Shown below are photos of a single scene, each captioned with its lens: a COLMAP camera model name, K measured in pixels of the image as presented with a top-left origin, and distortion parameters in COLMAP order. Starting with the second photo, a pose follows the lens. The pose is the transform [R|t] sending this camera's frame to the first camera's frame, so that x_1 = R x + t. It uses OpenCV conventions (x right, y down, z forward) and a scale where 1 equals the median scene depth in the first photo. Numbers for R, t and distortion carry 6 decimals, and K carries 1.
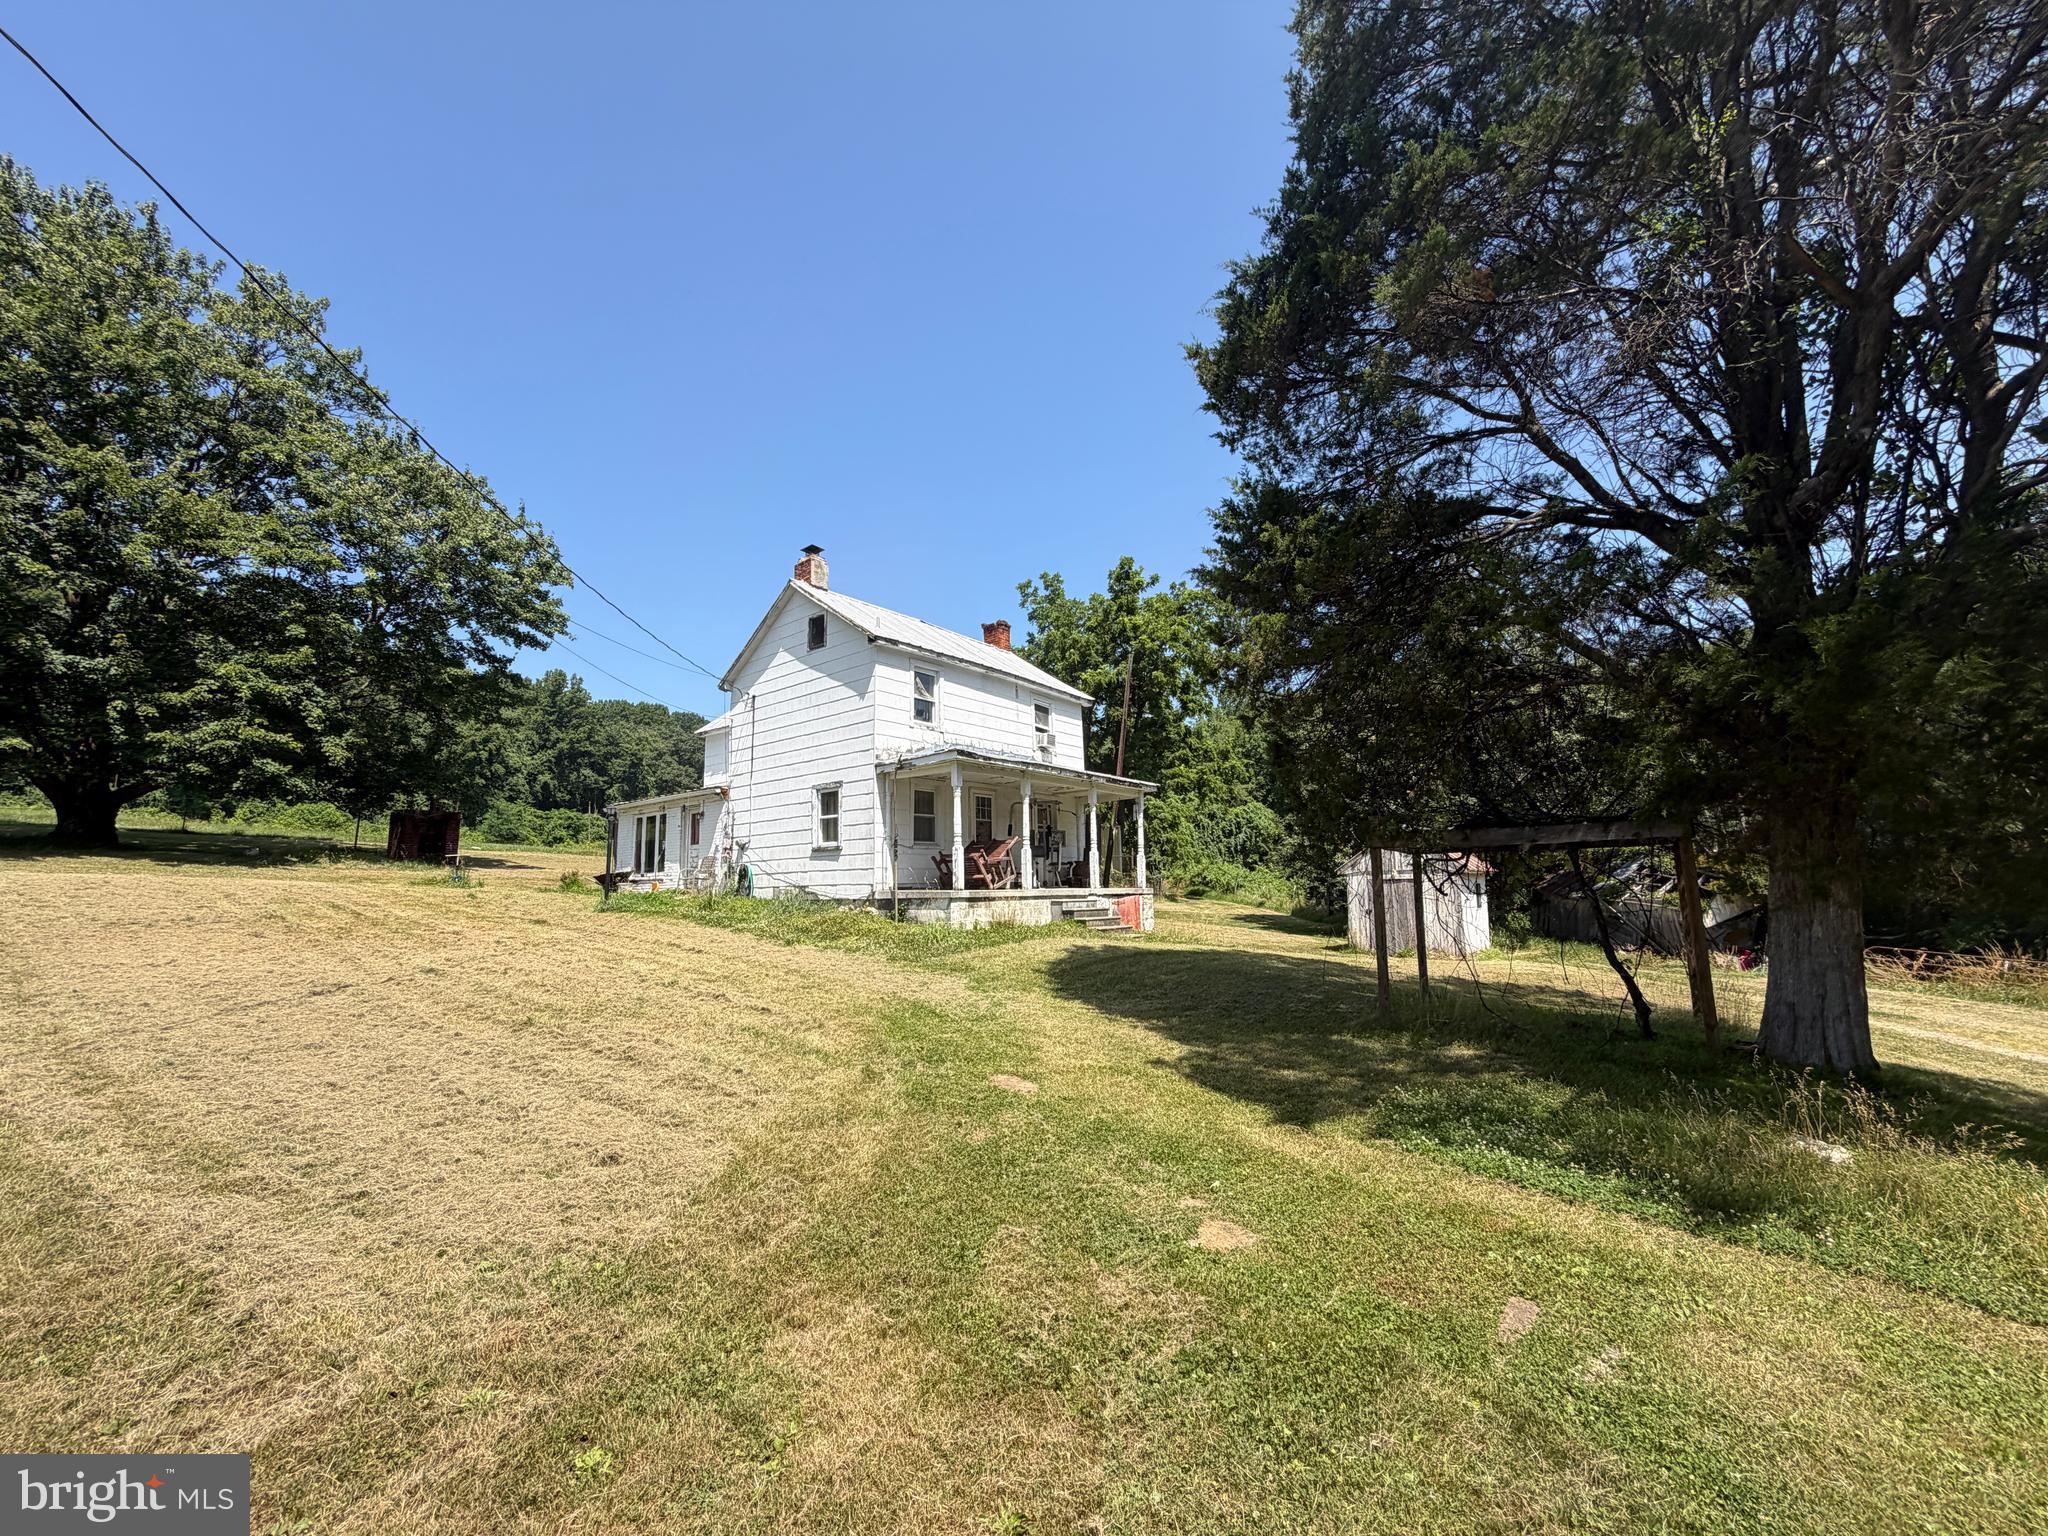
lens RADIAL K [[812.0, 0, 1017.4], [0, 812.0, 766.0], [0, 0, 1]] dist [-0.000627, -0.000204]
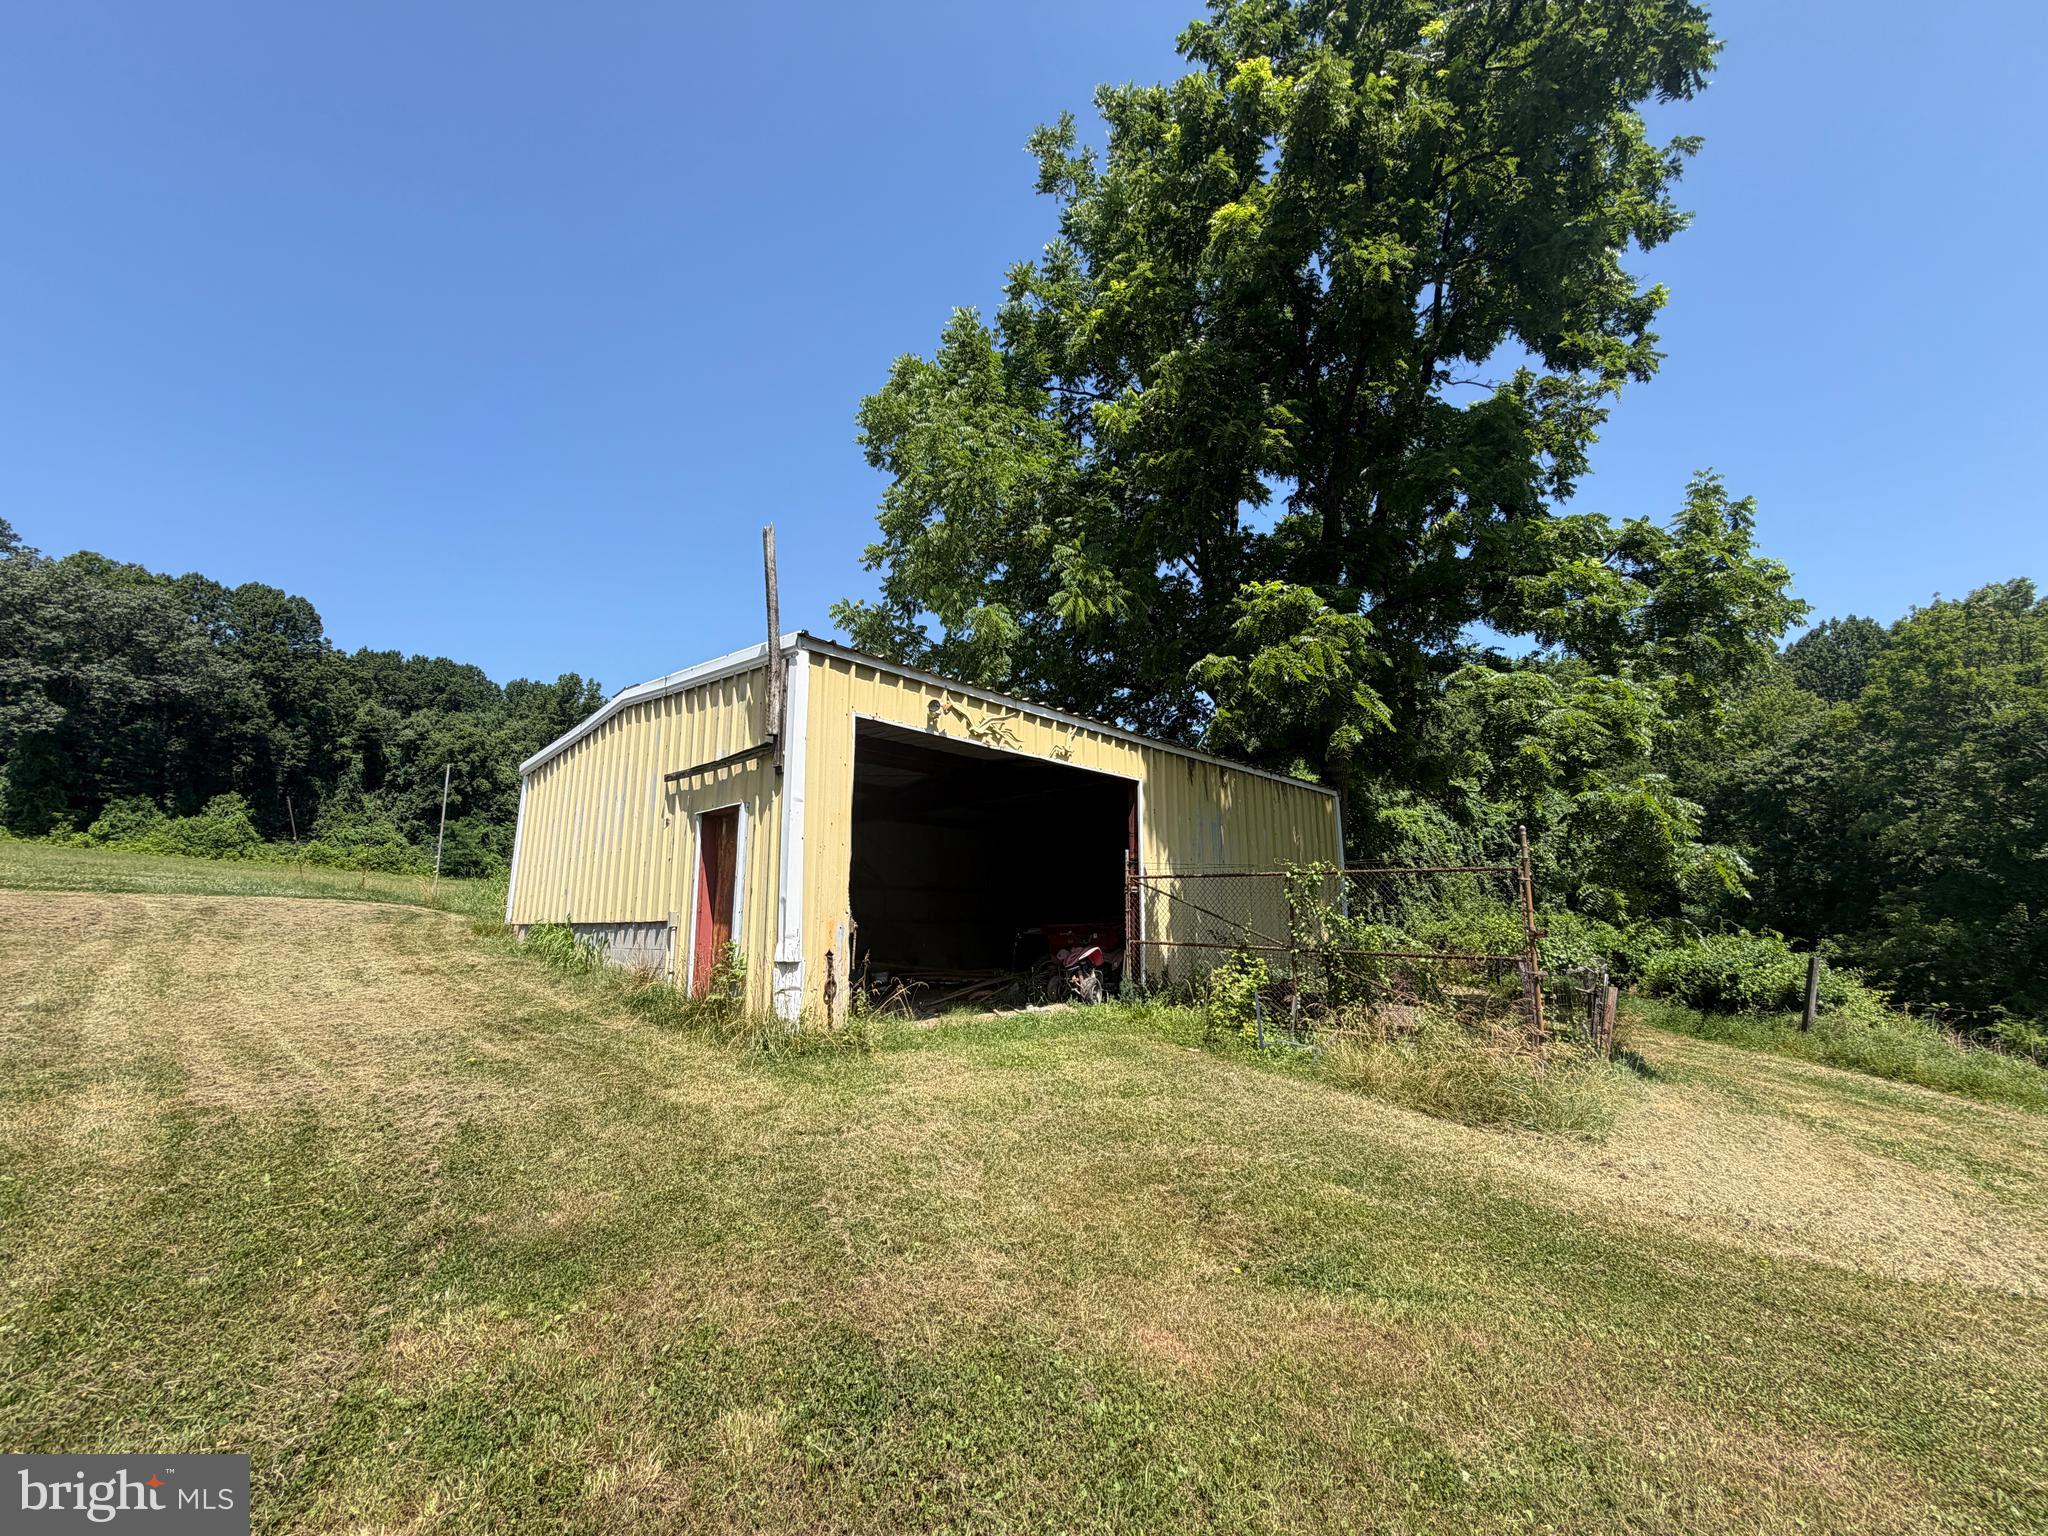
lens RADIAL K [[812.0, 0, 1017.4], [0, 812.0, 766.0], [0, 0, 1]] dist [-0.000627, -0.000204]
pose [[0.992408, -0.001992, -0.122977, 0.015814], [-0.004431, 0.998641, -0.051937, 0.031634], [0.122913, 0.052087, 0.991050, 0.286891]]
